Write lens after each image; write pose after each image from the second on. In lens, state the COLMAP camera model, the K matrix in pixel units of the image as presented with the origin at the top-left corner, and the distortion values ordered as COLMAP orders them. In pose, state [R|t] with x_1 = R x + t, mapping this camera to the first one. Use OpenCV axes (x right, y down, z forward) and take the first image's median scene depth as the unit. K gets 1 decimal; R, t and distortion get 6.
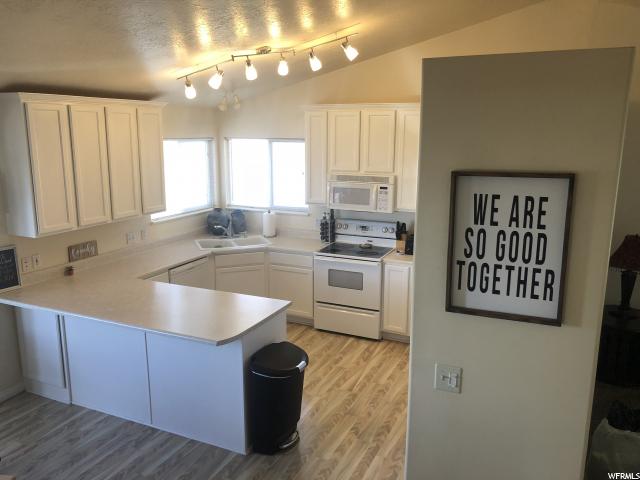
lens RADIAL K [[528.8, 0, 320.0], [0, 528.8, 240.0], [0, 0, 1]] dist [0.005750, 0.002210]
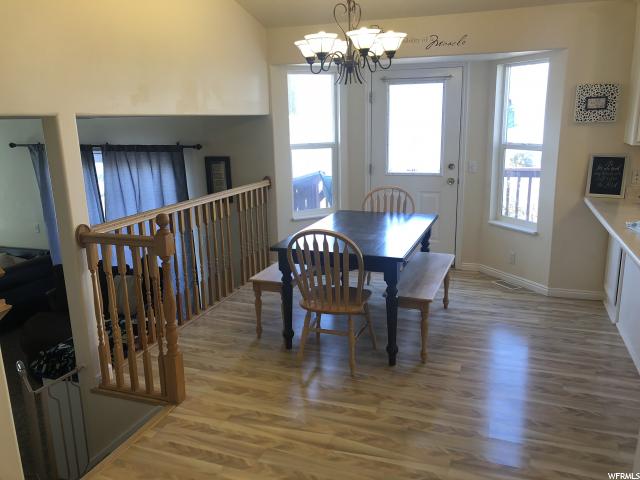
lens RADIAL K [[528.8, 0, 320.0], [0, 528.8, 240.0], [0, 0, 1]] dist [0.005750, 0.002210]
pose [[0.082862, 0.220635, -0.971830, 0.396835], [-0.176641, 0.962994, 0.203568, 0.067259], [0.980781, 0.154797, 0.118768, 0.362359]]
